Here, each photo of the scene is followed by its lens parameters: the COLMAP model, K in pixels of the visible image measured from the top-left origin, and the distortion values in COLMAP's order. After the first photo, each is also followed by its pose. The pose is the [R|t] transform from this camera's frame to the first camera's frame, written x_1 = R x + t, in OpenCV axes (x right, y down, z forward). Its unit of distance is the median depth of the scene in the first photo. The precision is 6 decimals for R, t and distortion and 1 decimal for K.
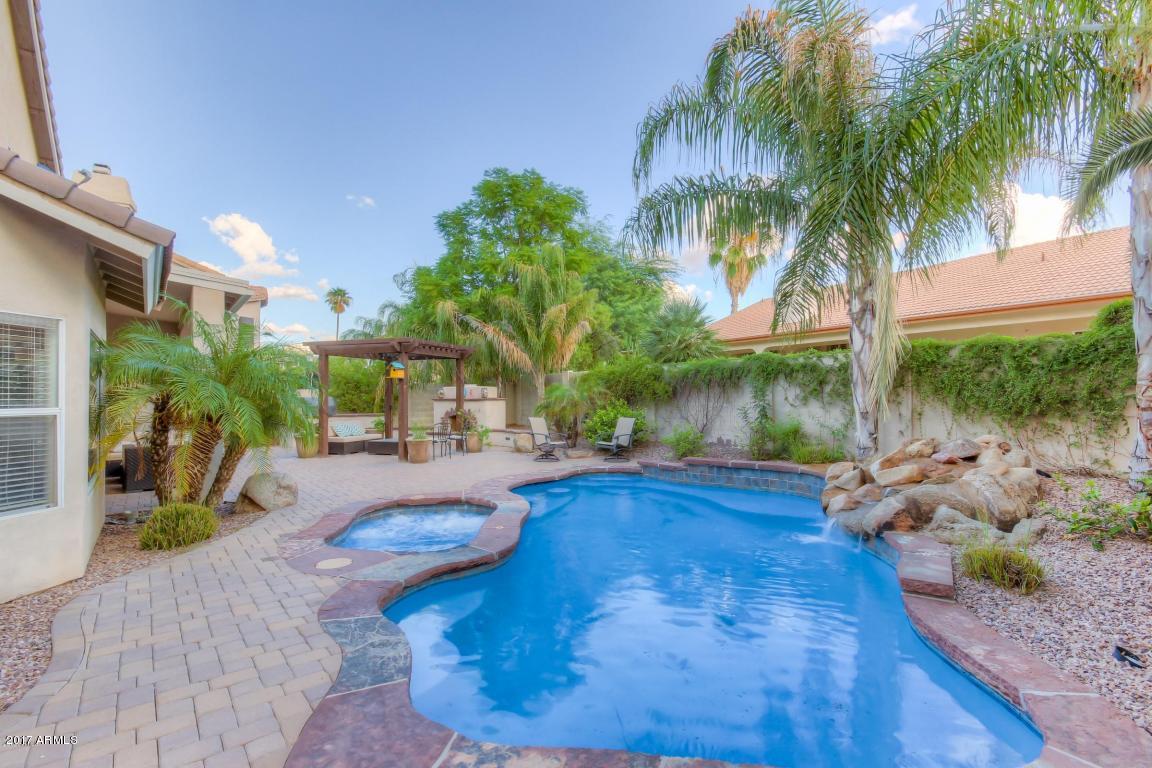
lens RADIAL K [[530.0, 0, 576.9], [0, 530.0, 390.3], [0, 0, 1]] dist [0.028959, 0.000580]
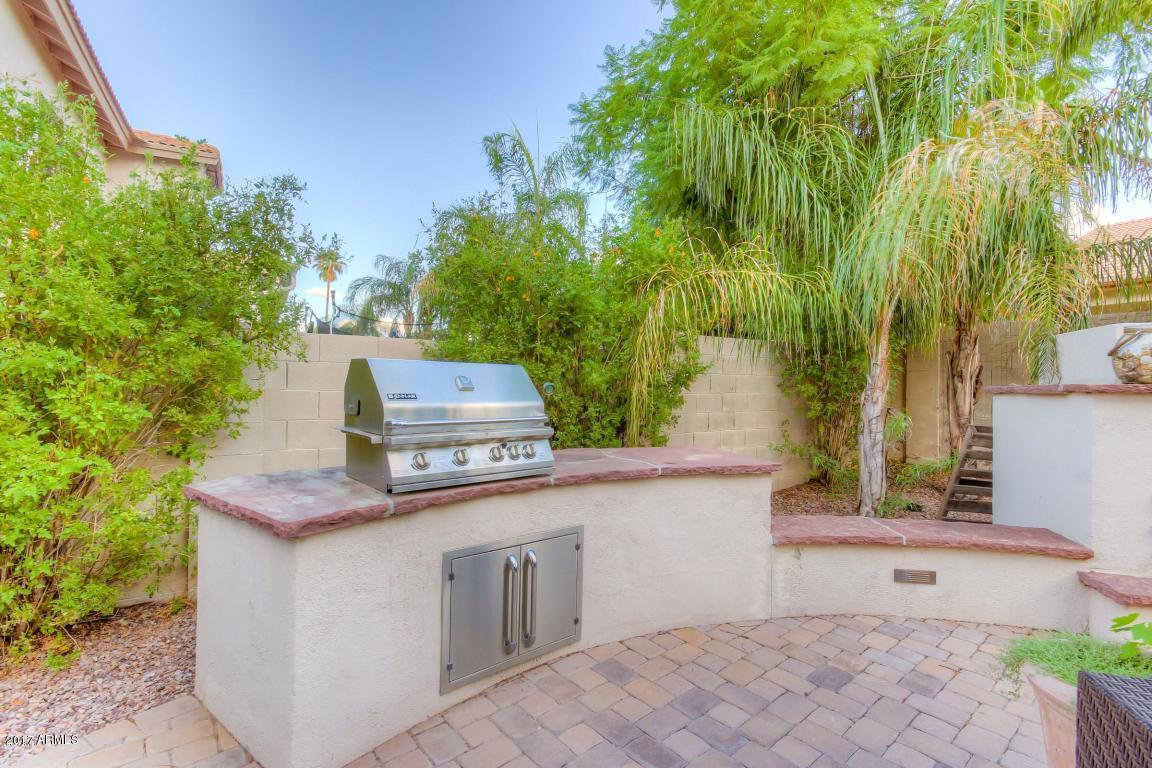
lens RADIAL K [[530.0, 0, 576.9], [0, 530.0, 390.3], [0, 0, 1]] dist [0.028959, 0.000580]
pose [[0.999323, 0.015242, 0.033490, -0.092647], [-0.015739, 0.999769, 0.014617, 0.004259], [-0.033259, -0.015134, 0.999332, 0.168228]]
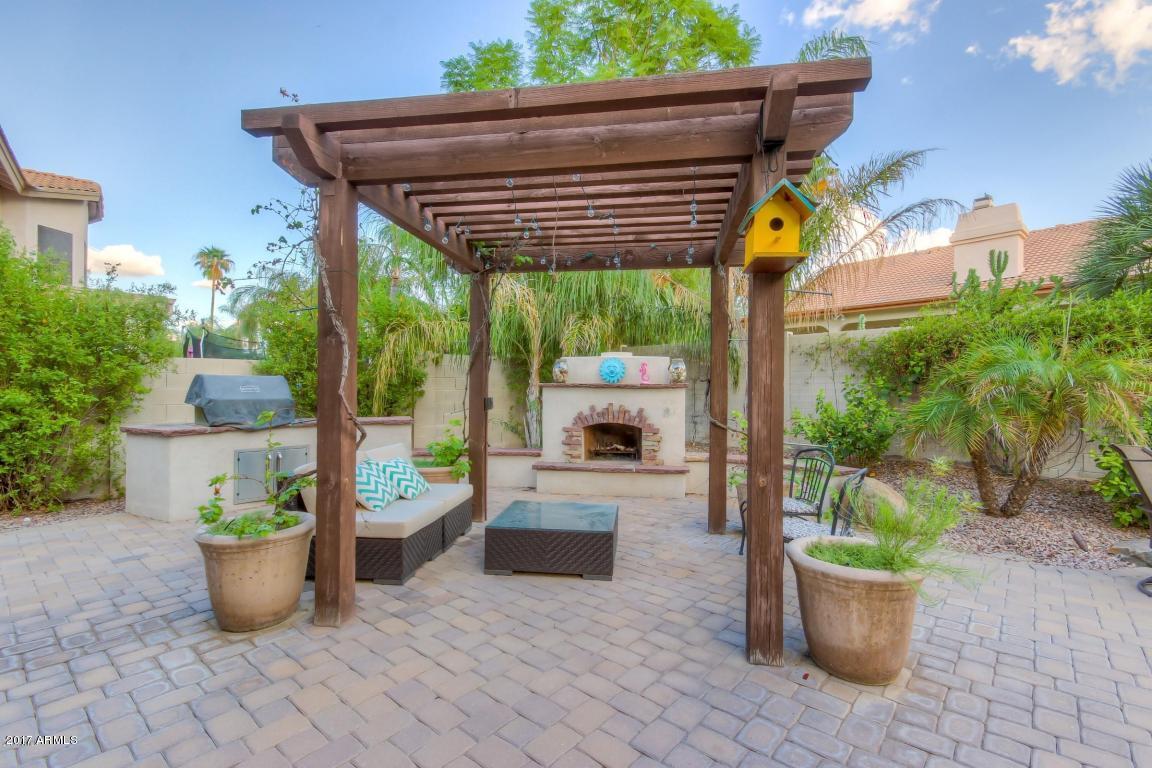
lens RADIAL K [[521.1, 0, 555.9], [0, 521.1, 387.0], [0, 0, 1]] dist [0.058280, -0.020324]
pose [[0.986051, 0.007615, 0.166269, -0.082760], [-0.008543, 0.999952, 0.004867, 0.004183], [-0.166224, -0.006220, 0.986068, 0.148435]]
